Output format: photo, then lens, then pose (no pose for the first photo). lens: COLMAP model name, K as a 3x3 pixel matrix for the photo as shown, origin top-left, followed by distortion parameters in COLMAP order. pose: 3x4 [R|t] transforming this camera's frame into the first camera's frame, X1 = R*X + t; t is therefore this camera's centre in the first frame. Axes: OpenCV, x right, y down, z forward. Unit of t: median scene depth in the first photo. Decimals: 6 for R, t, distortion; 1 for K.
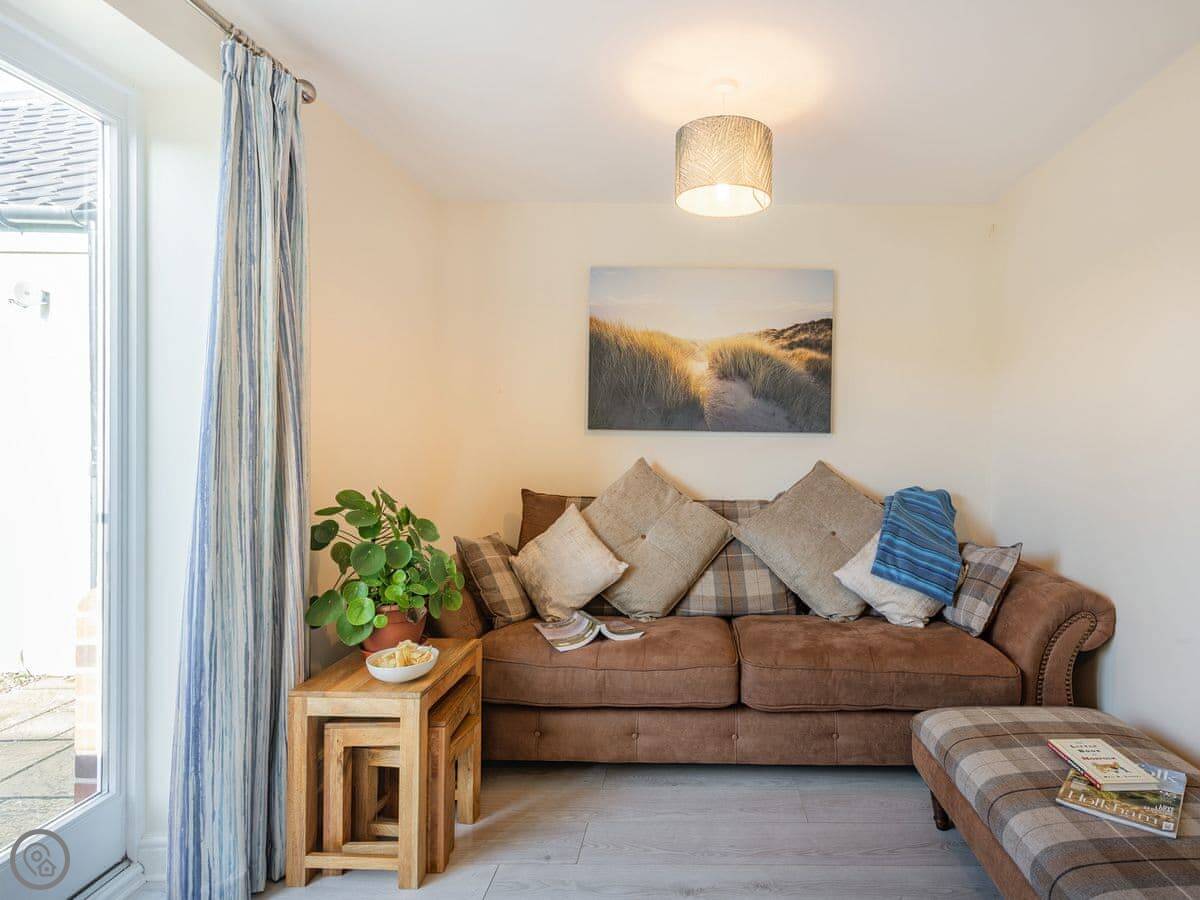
lens RADIAL K [[613.6, 0, 643.8], [0, 613.6, 434.6], [0, 0, 1]] dist [0.004323, 0.001494]
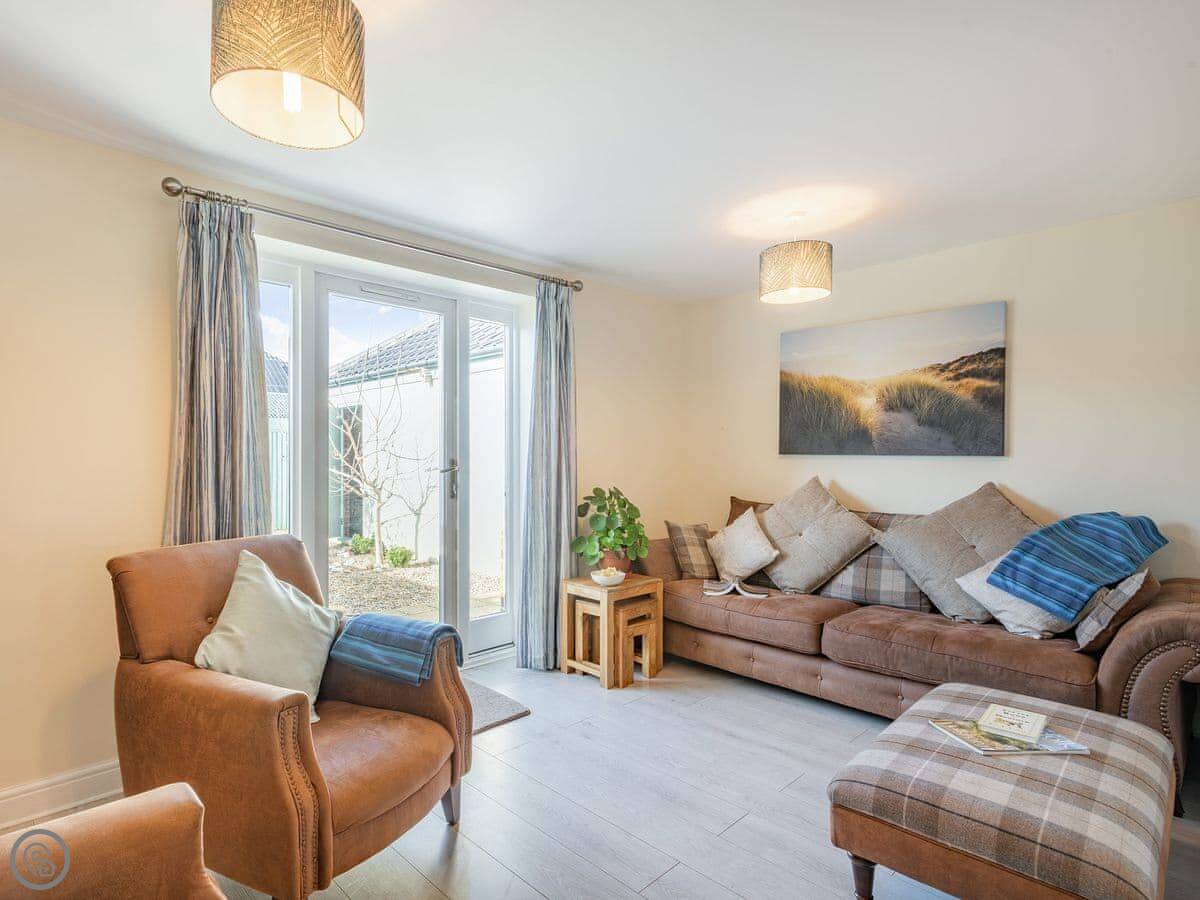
lens RADIAL K [[663.3, 0, 593.9], [0, 663.3, 449.3], [0, 0, 1]] dist [-0.006270, -0.001063]
pose [[0.715574, -0.011560, -0.698441, 0.721641], [0.001719, 0.999889, -0.014789, 0.001647], [0.698535, 0.009381, 0.715514, -0.364146]]
